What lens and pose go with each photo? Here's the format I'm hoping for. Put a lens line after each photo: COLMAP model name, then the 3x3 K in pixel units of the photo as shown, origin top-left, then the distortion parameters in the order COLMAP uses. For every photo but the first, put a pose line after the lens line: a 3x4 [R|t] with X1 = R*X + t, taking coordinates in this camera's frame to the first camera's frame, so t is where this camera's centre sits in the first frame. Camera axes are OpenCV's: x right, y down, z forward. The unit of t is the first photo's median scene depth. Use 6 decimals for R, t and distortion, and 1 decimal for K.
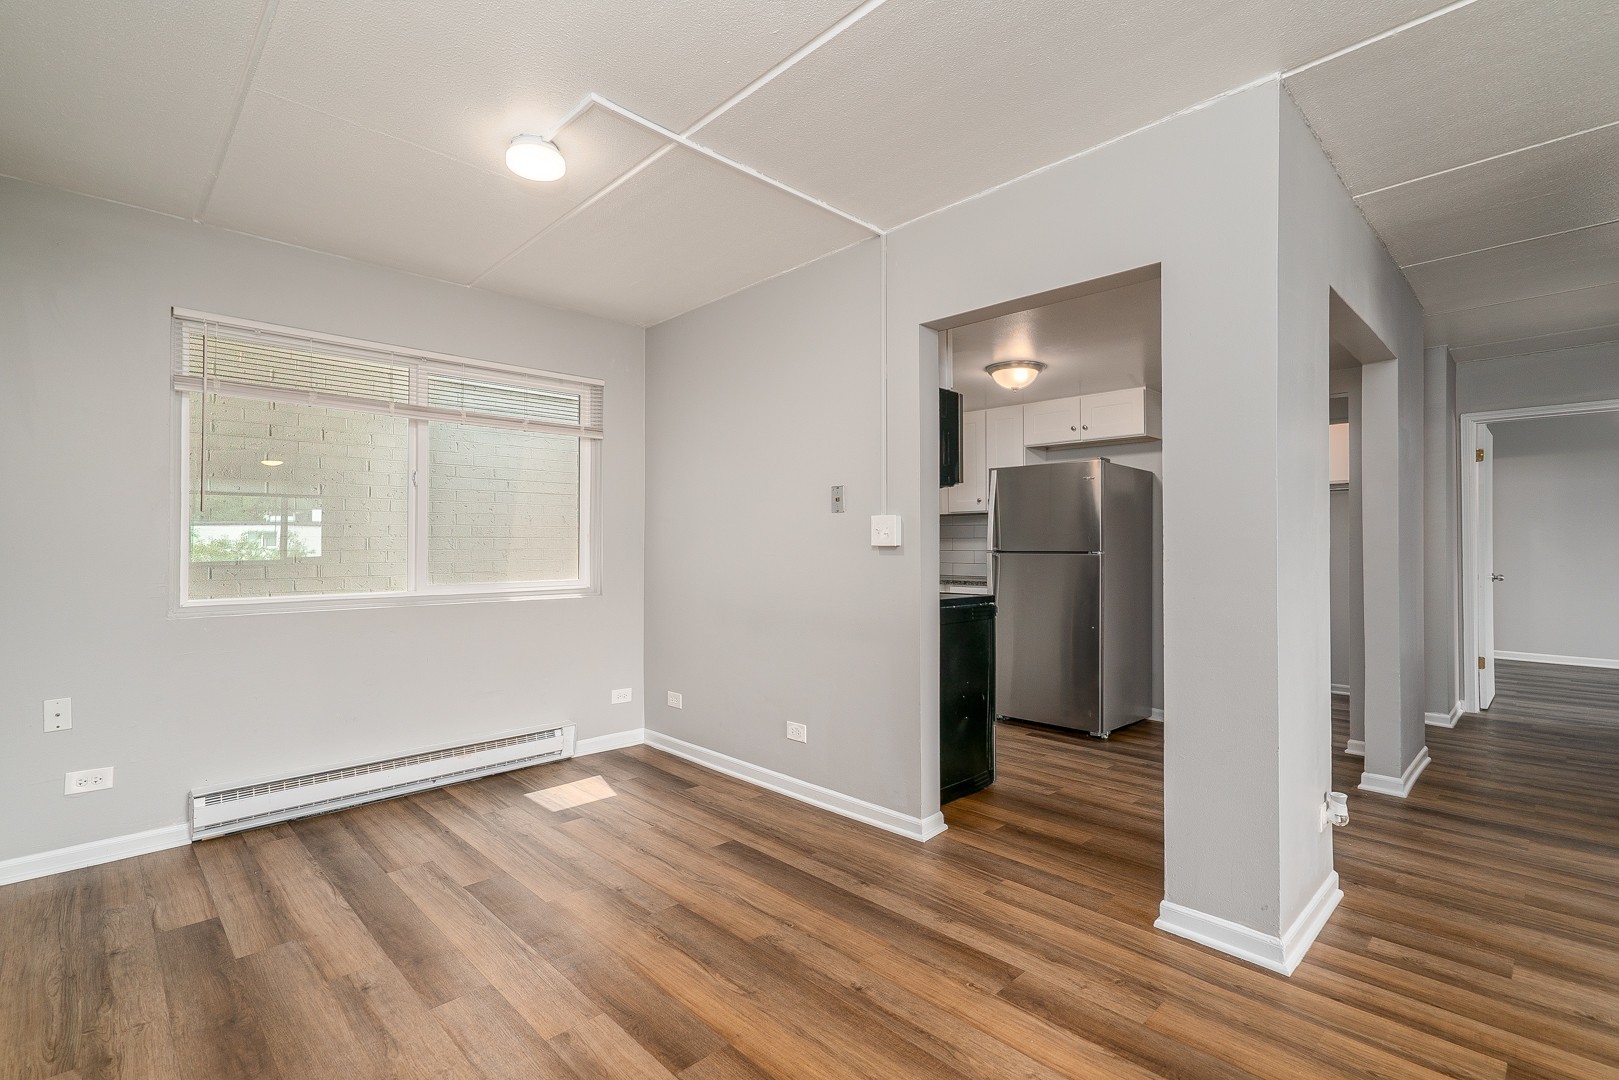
lens RADIAL K [[734.8, 0, 846.4], [0, 734.8, 538.4], [0, 0, 1]] dist [0.001291, 0.000838]
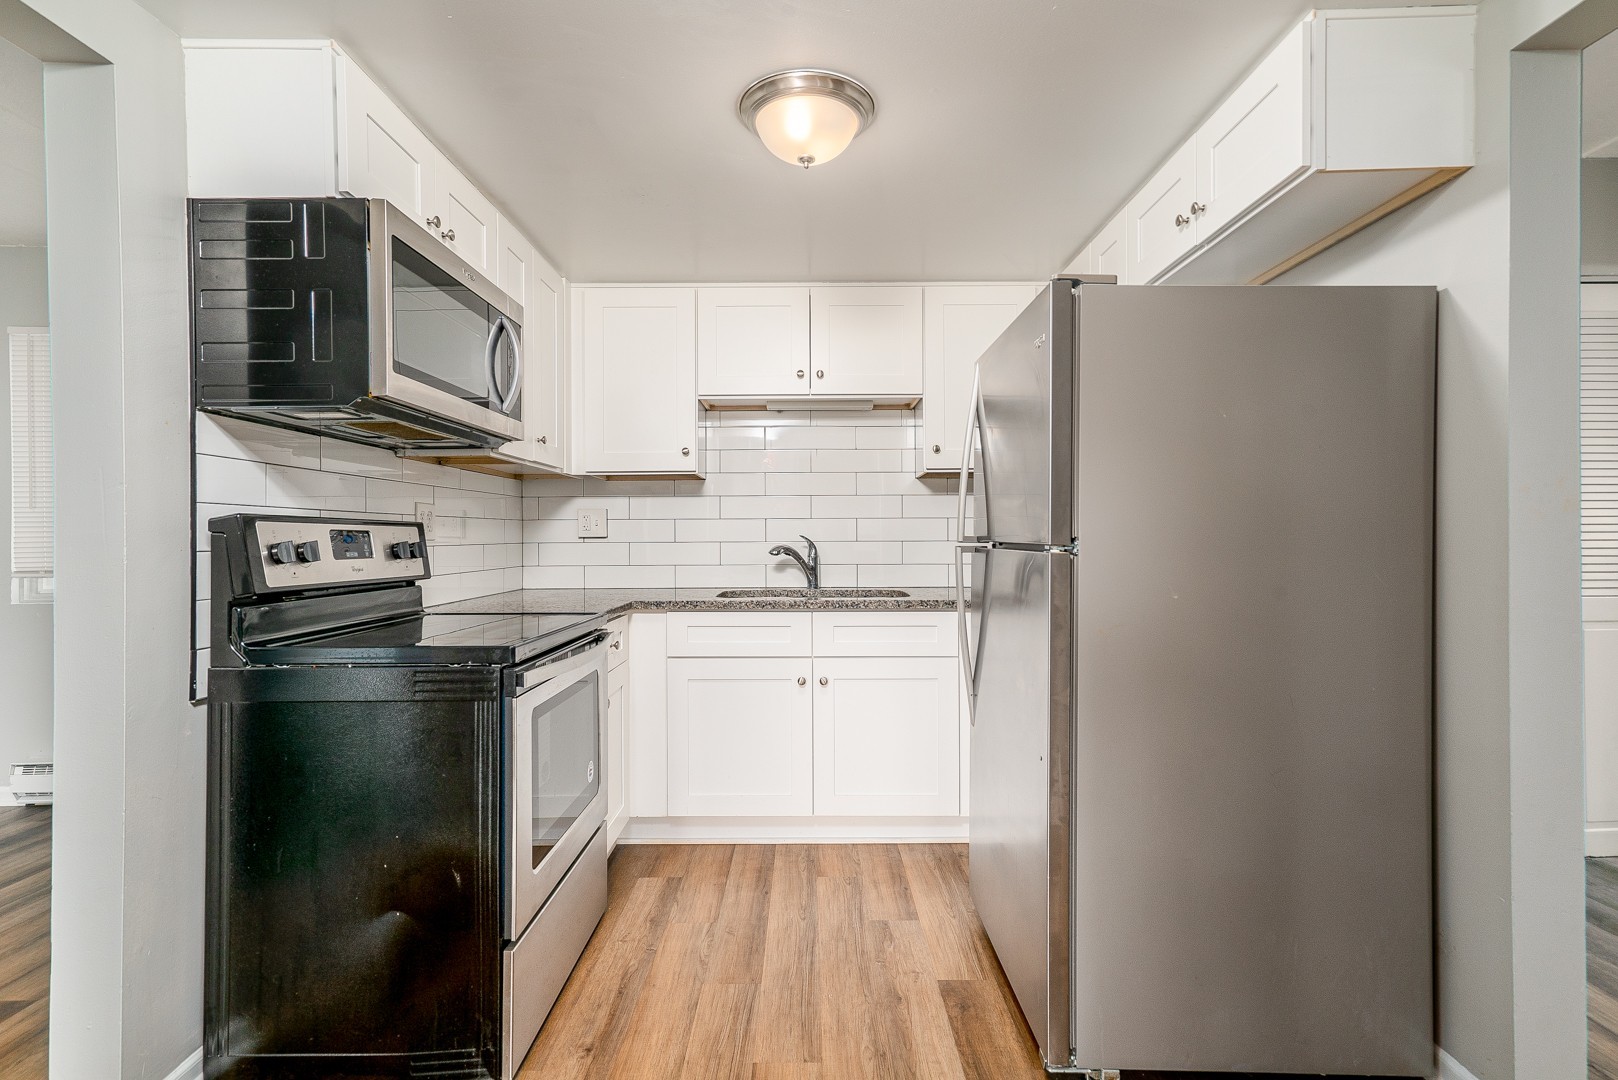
lens RADIAL K [[797.6, 0, 808.5], [0, 797.6, 535.8], [0, 0, 1]] dist [-0.000274, -0.000178]
pose [[0.698155, -0.009140, -0.715889, 0.969089], [0.017528, 0.999837, 0.004329, 0.018191], [0.715732, -0.015571, 0.698201, 1.174027]]
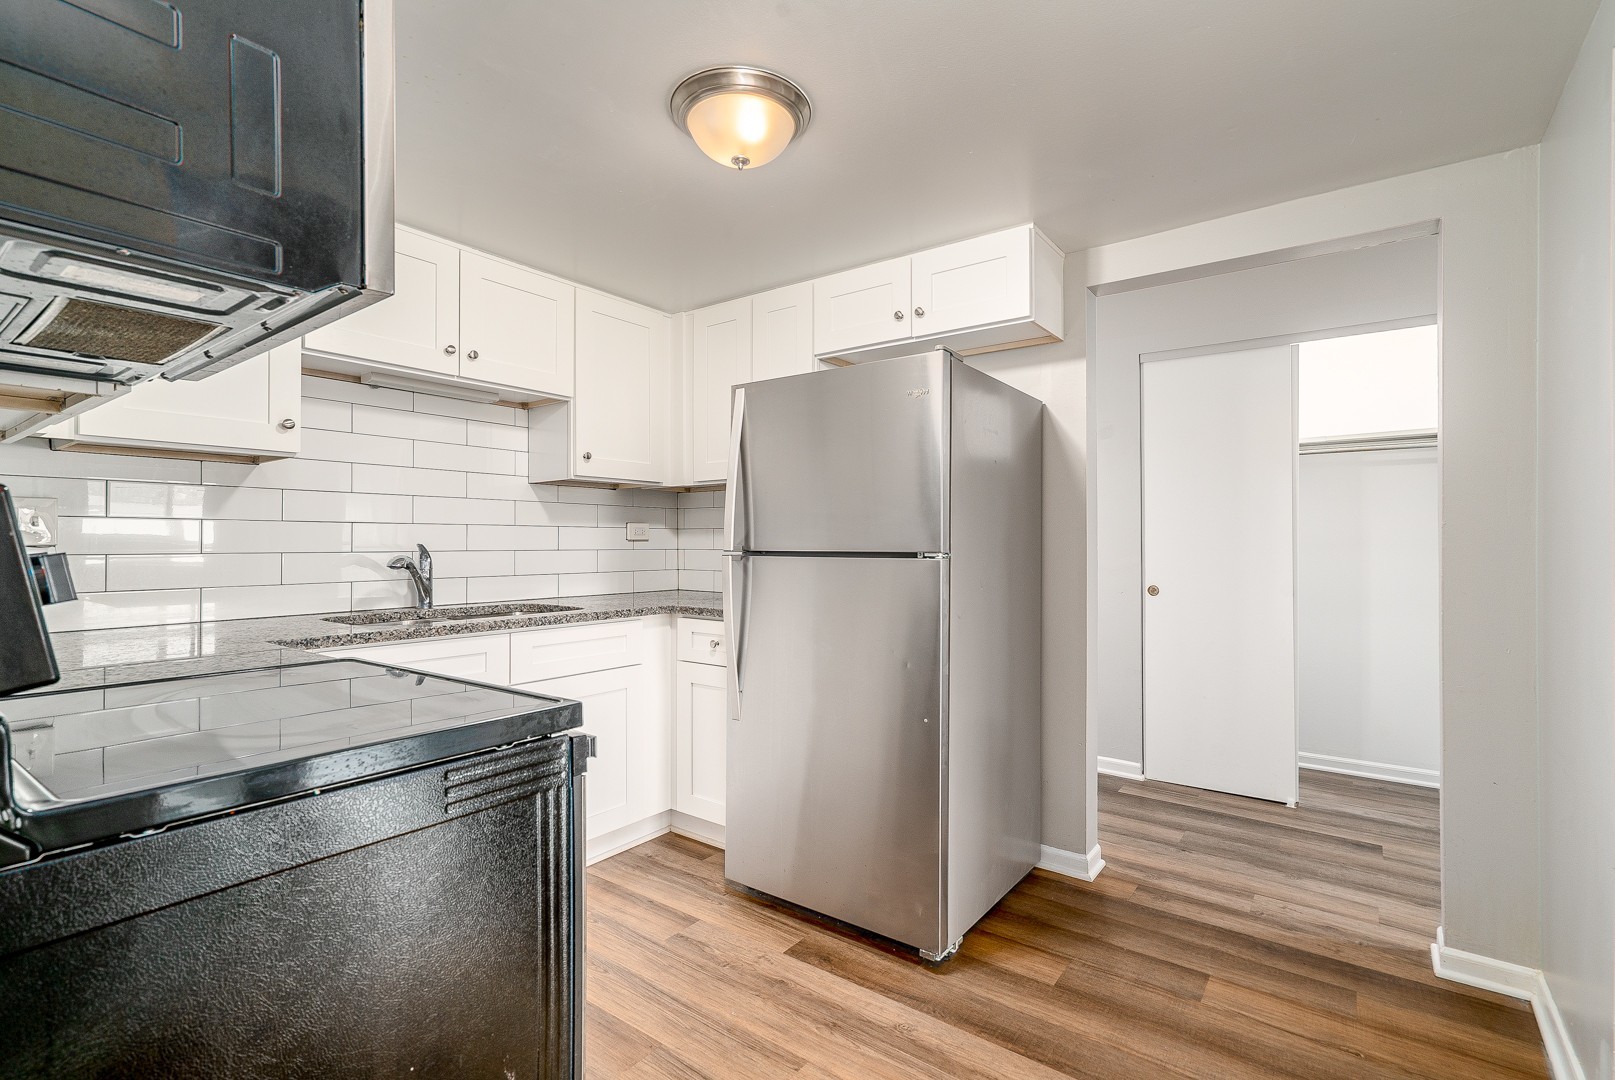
lens RADIAL K [[733.0, 0, 844.3], [0, 733.0, 538.4], [0, 0, 1]] dist [0.001291, 0.000838]
pose [[0.988310, -0.005572, 0.152359, 0.392331], [0.004626, 0.999968, 0.006563, 0.010990], [-0.152391, -0.005781, 0.988303, 1.008629]]
